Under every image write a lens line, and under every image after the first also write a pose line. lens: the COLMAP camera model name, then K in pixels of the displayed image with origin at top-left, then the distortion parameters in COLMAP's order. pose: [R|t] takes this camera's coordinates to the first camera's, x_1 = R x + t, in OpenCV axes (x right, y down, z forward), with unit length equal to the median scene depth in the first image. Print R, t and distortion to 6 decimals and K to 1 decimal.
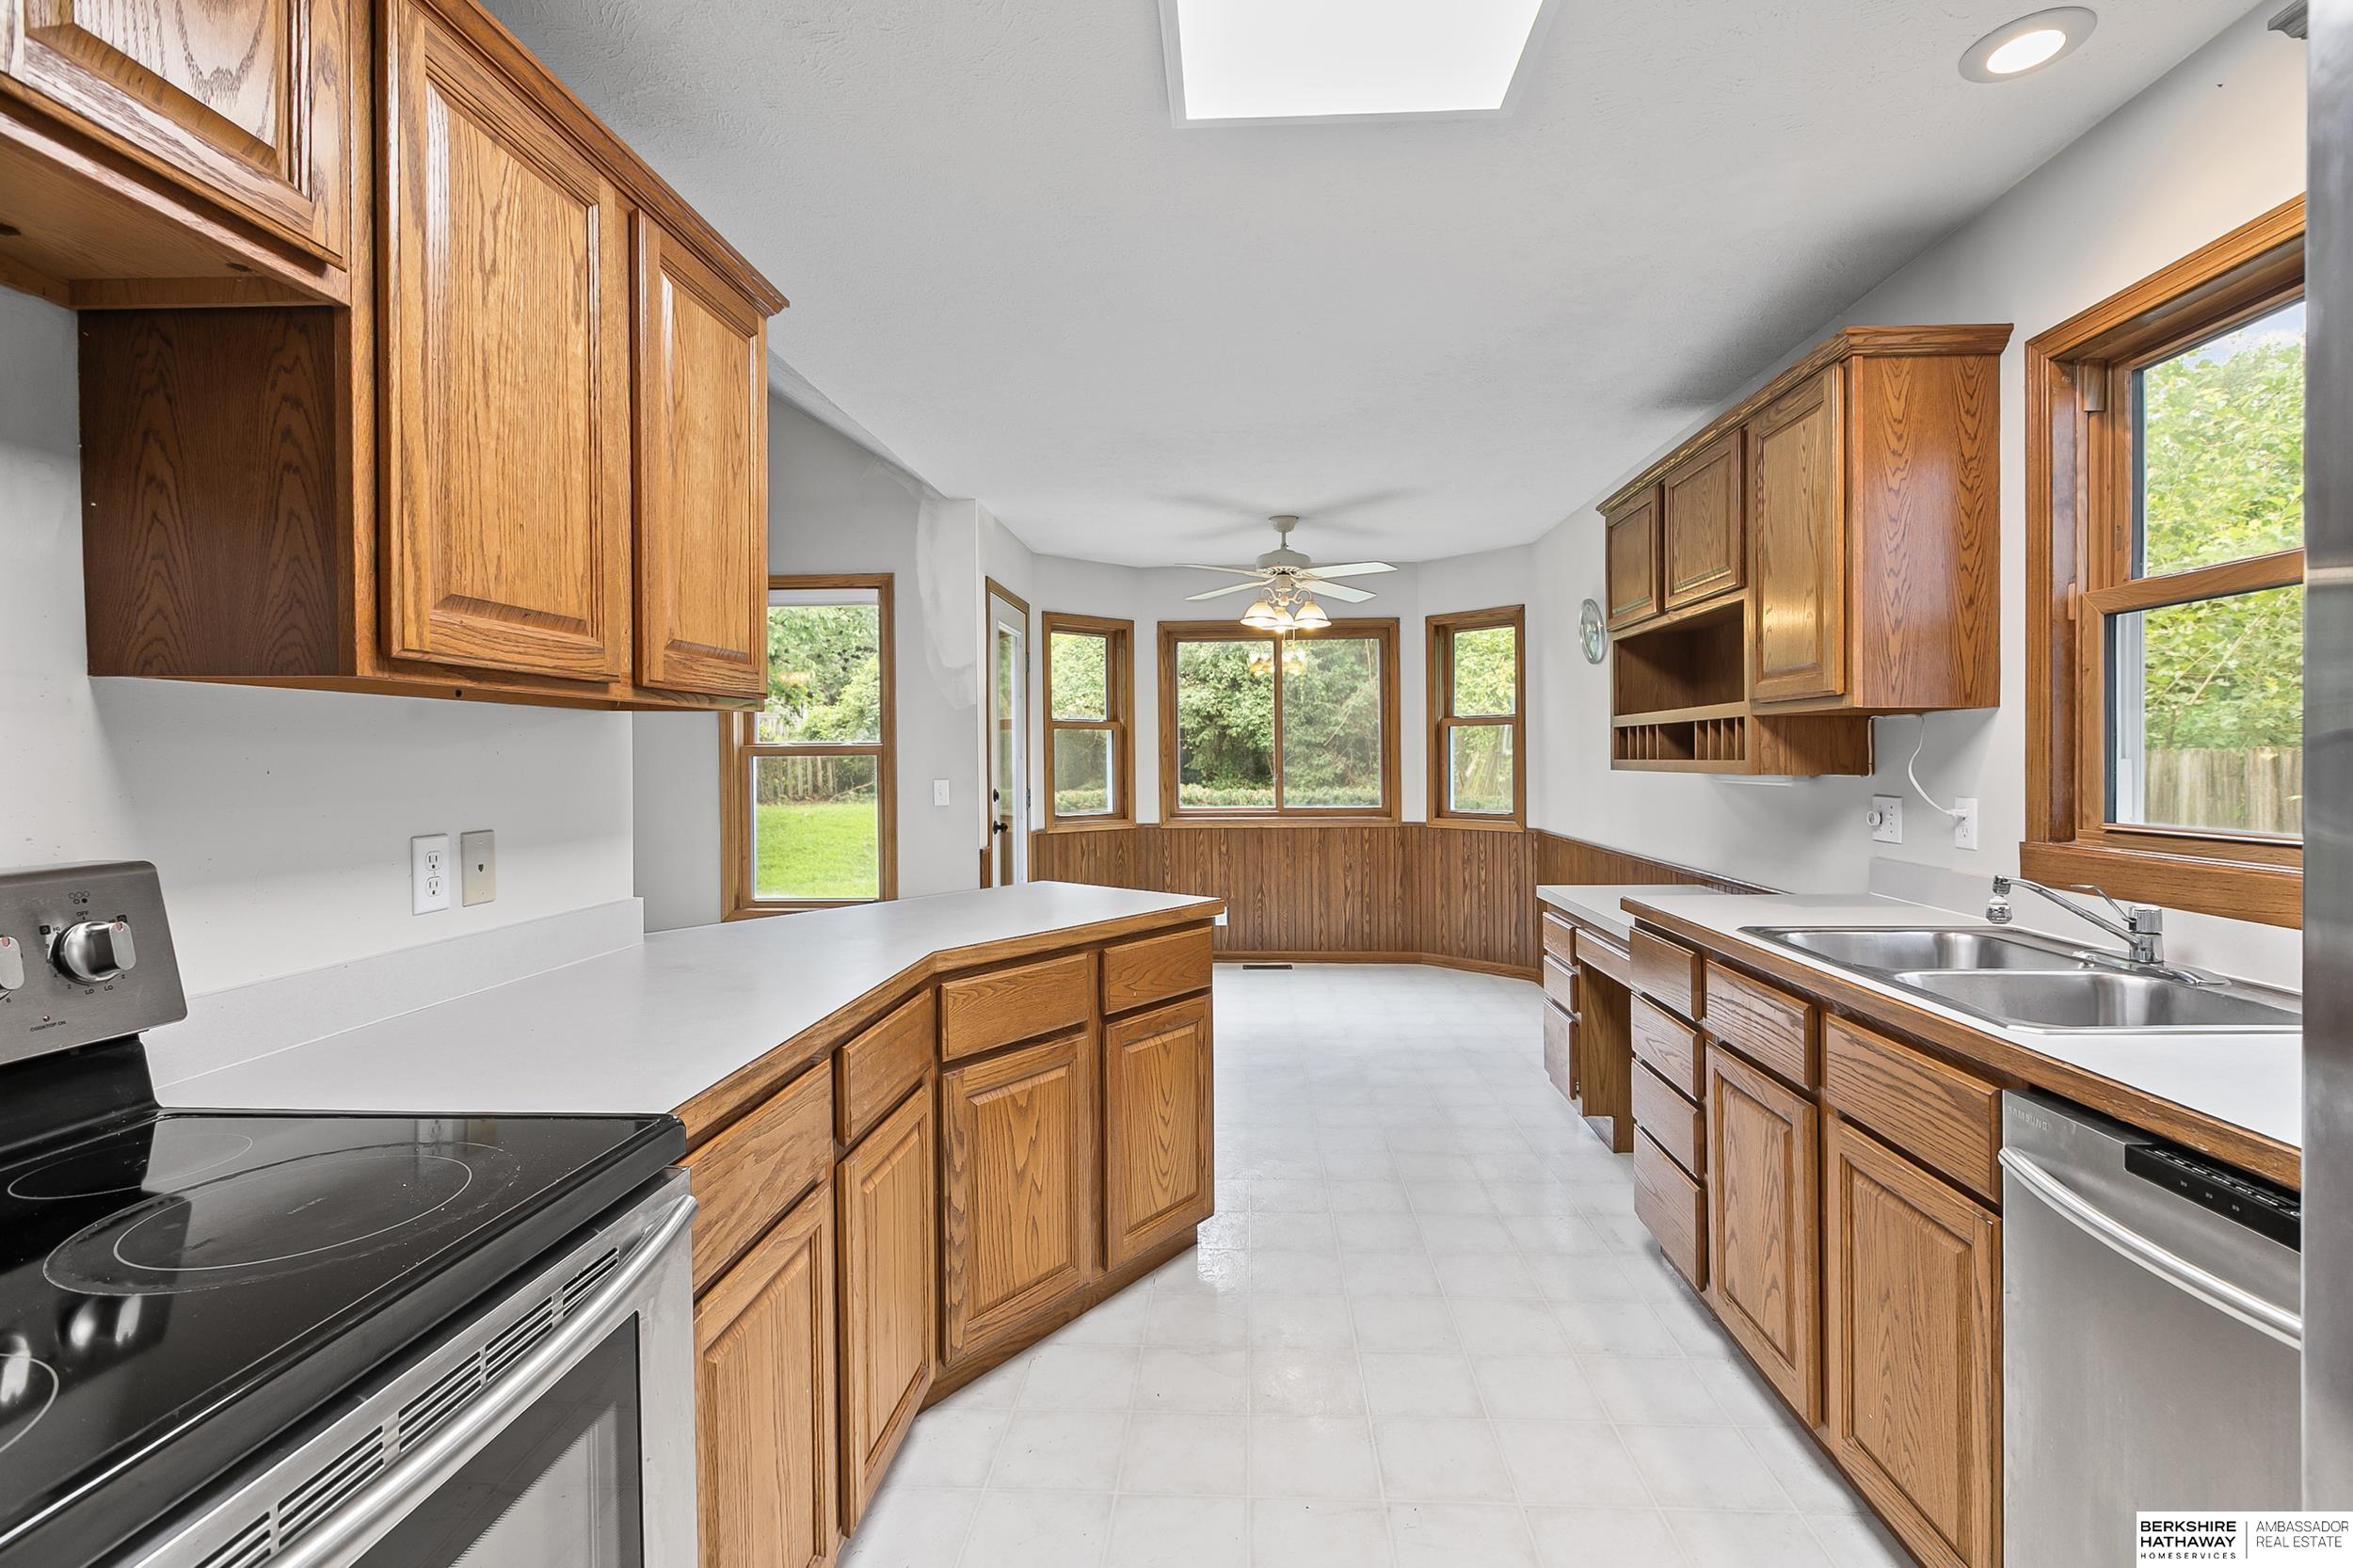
lens RADIAL K [[1080.5, 0, 1210.7], [0, 1080.5, 756.2], [0, 0, 1]] dist [0.009176, -0.001356]
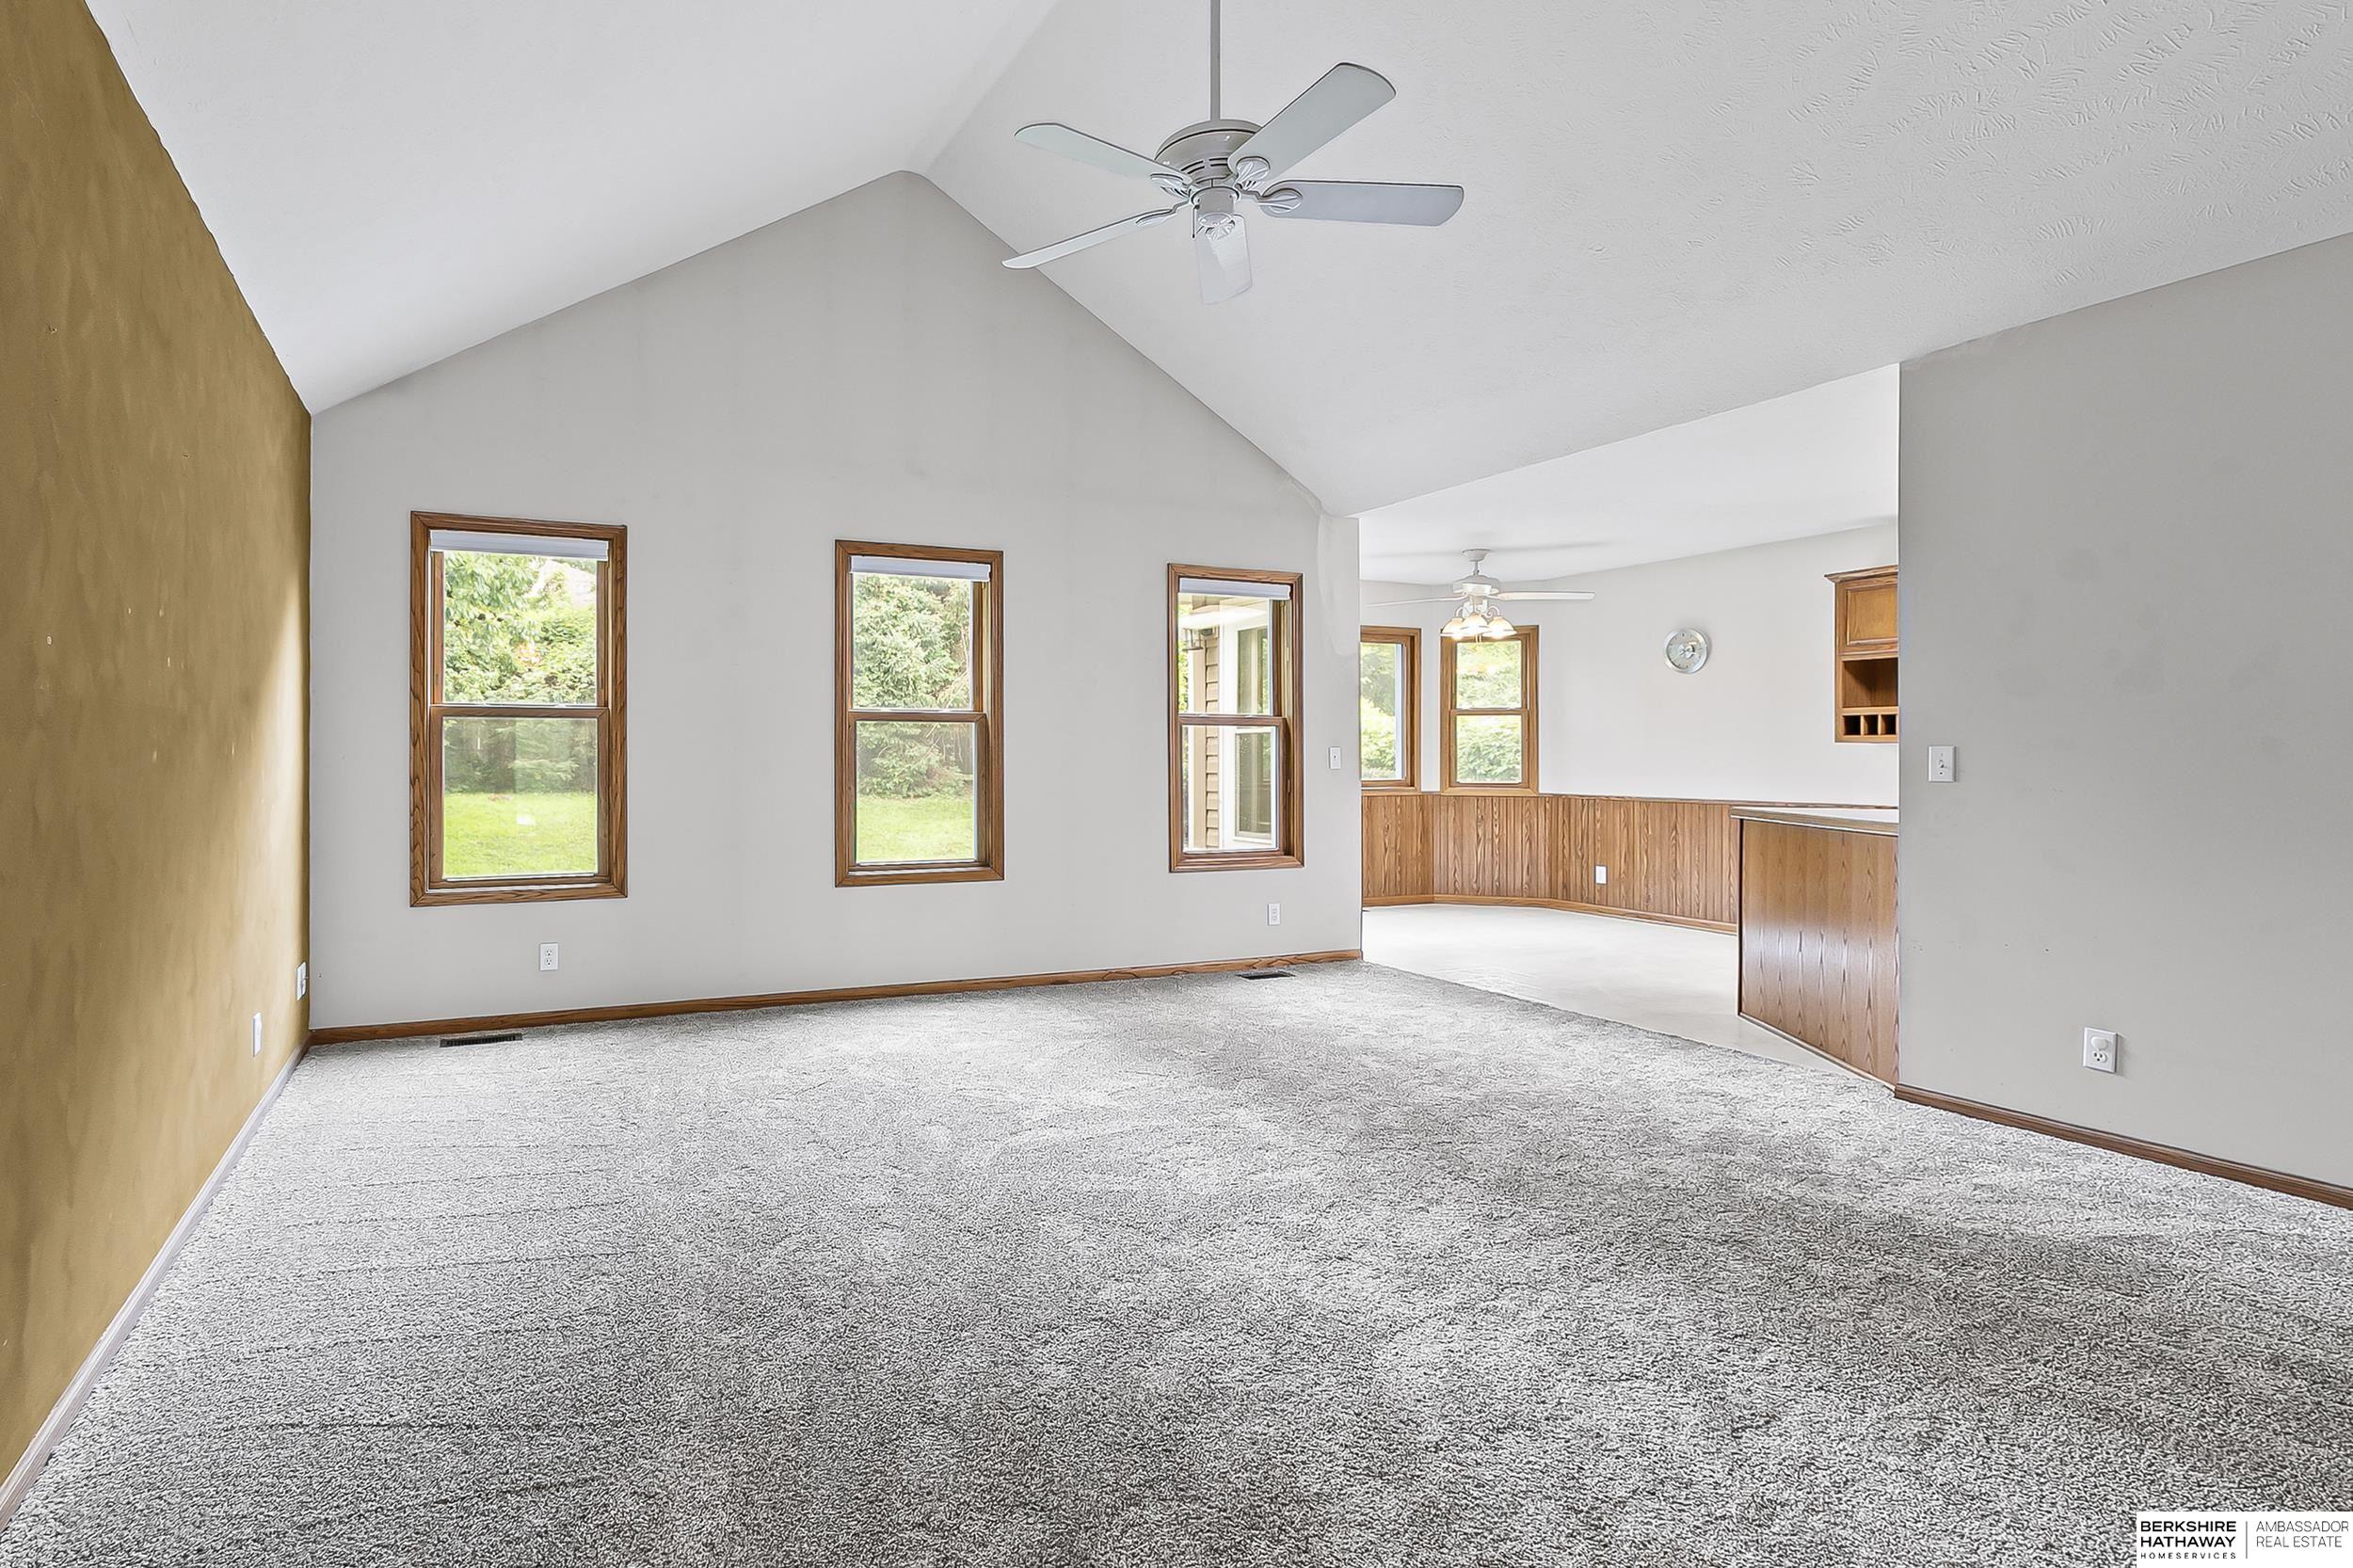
lens RADIAL K [[1139.8, 0, 1013.3], [0, 1139.8, 747.5], [0, 0, 1]] dist [-0.018678, -0.000704]
pose [[0.914819, 0.014990, 0.403586, -0.792575], [-0.012277, 0.999881, -0.009309, 0.027754], [-0.403678, 0.003561, 0.914894, -0.018974]]
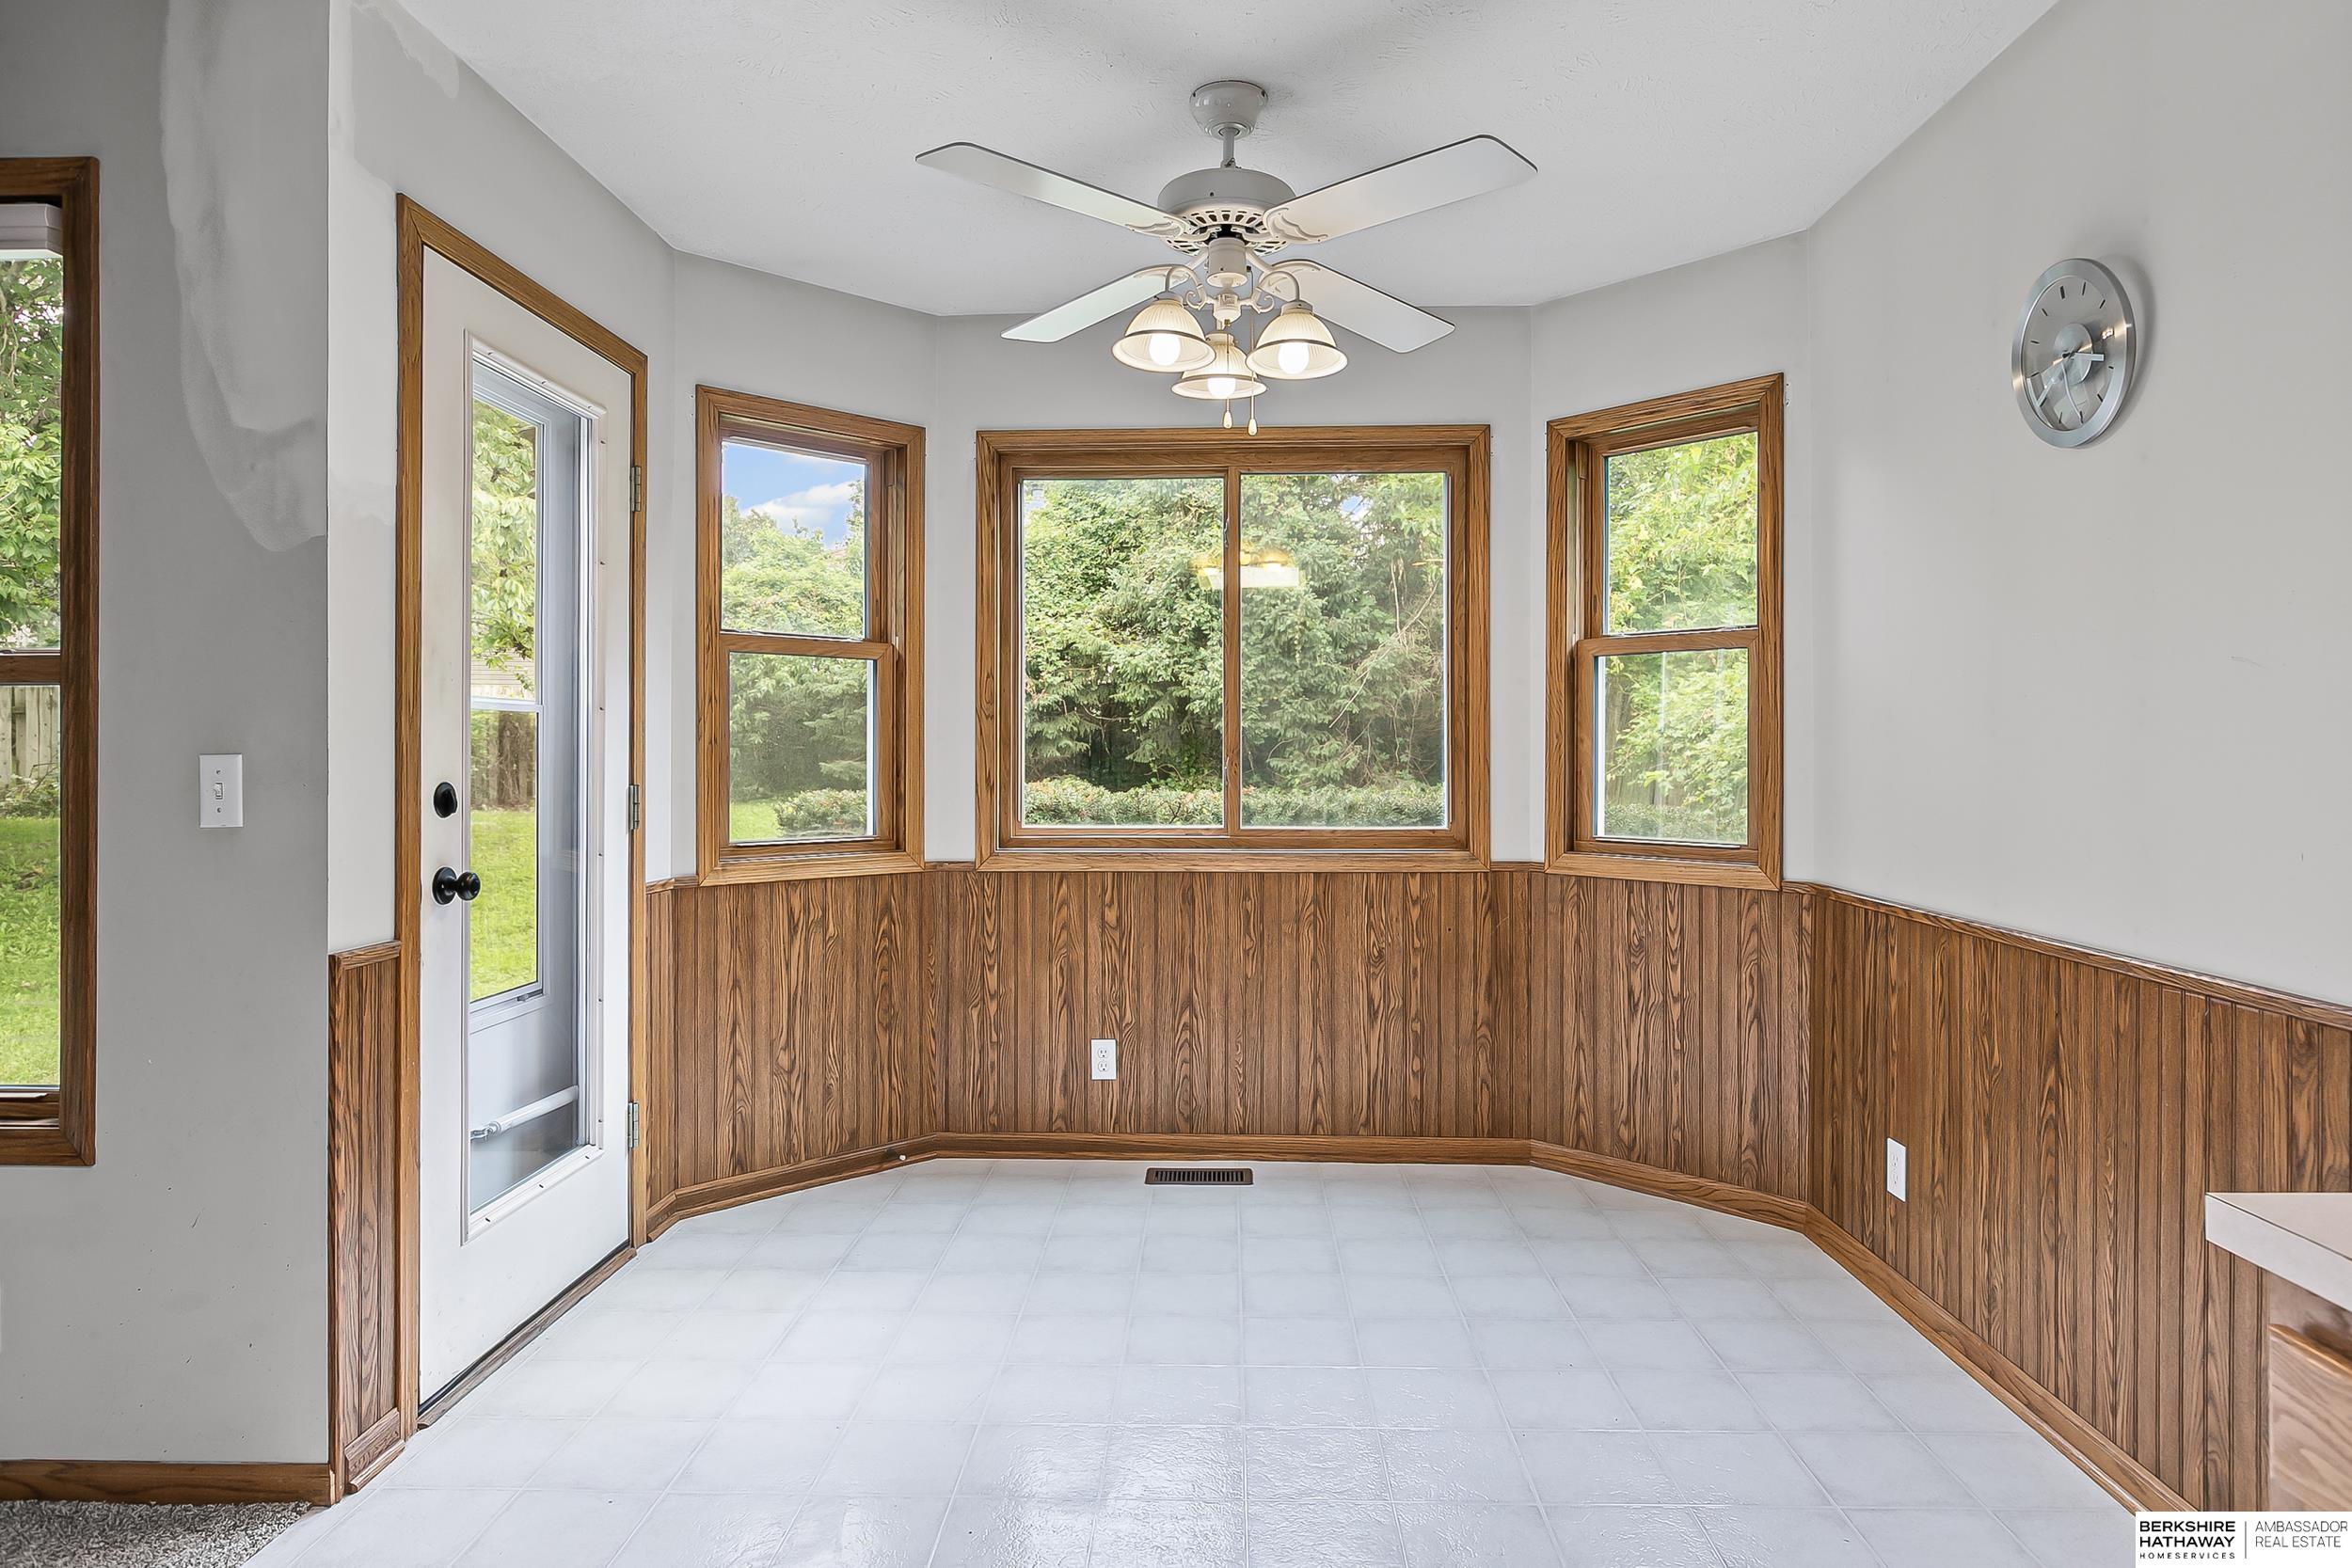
lens RADIAL K [[1398.3, 0, 1196.0], [0, 1398.3, 764.9], [0, 0, 1]] dist [-0.005131, -0.003099]
pose [[0.999928, 0.007429, 0.009418, 0.042732], [-0.007538, 0.999905, 0.011567, 0.012981], [-0.009331, -0.011637, 0.999889, 0.396162]]
